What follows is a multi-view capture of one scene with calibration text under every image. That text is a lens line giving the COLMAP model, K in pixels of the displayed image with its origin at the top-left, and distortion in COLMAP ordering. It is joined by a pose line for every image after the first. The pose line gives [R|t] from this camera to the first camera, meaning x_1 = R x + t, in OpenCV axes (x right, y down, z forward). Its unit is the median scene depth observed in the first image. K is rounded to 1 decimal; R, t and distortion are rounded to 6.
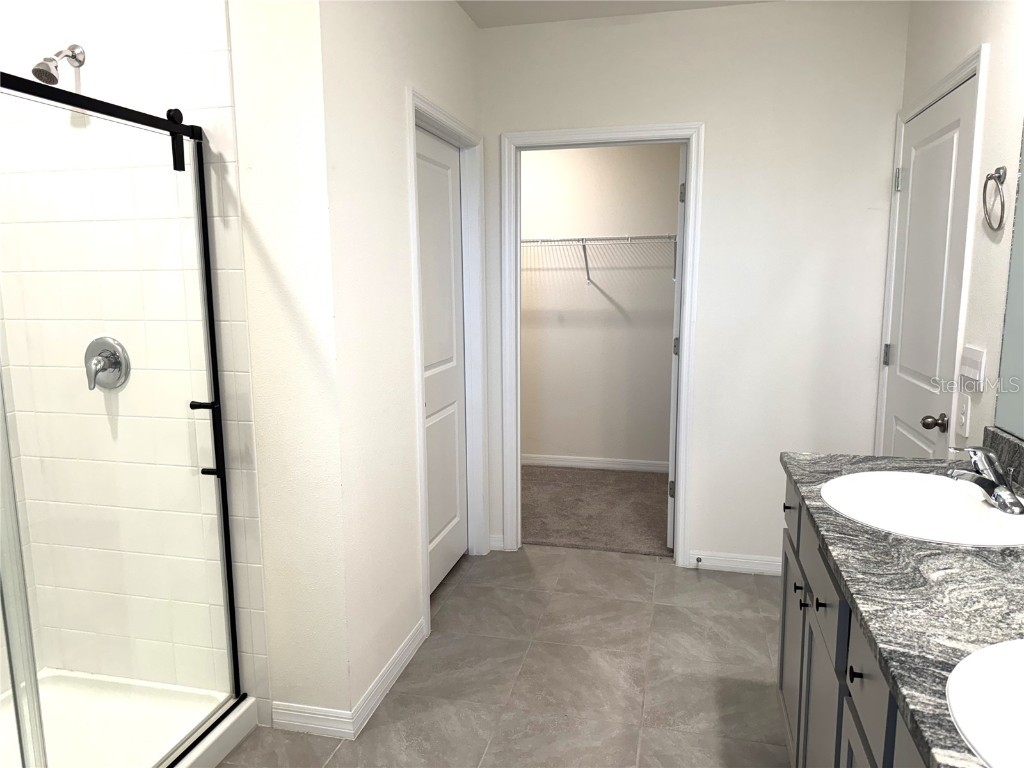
lens RADIAL K [[719.2, 0, 512.0], [0, 719.2, 384.0], [0, 0, 1]] dist [0.115264, -0.150856]
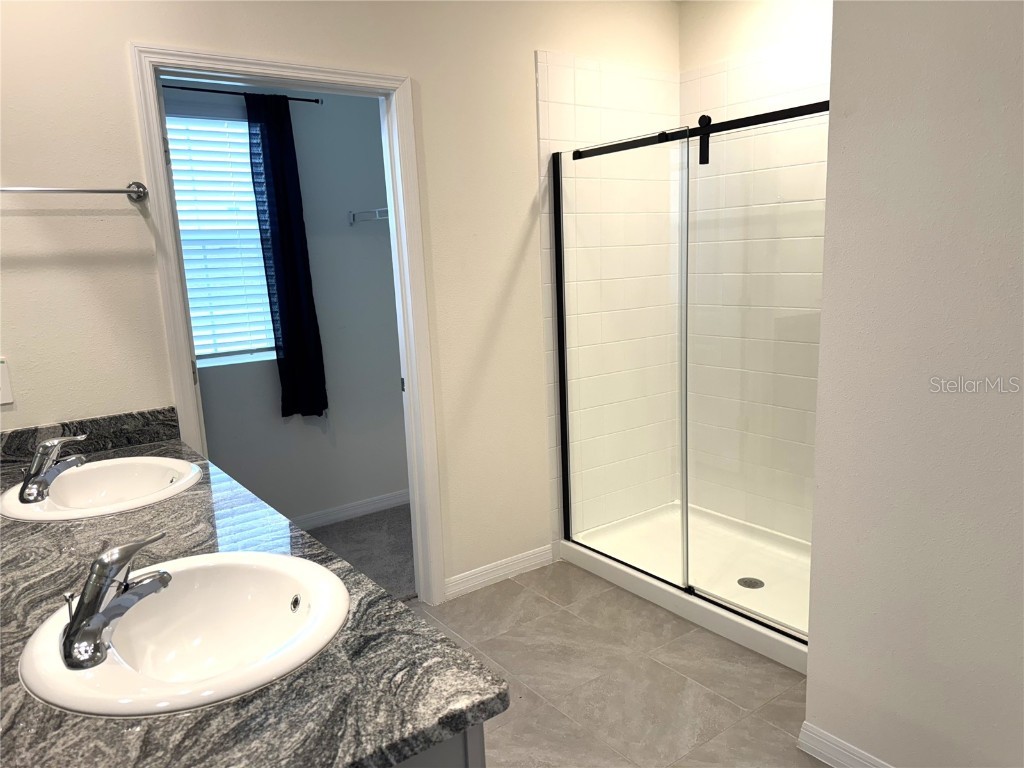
lens RADIAL K [[719.2, 0, 512.0], [0, 719.2, 384.0], [0, 0, 1]] dist [0.115264, -0.150856]
pose [[-0.638379, 0.186039, -0.746902, 0.865771], [-0.050247, 0.958210, 0.281618, -0.255565], [0.768081, 0.217308, -0.602353, 1.619521]]
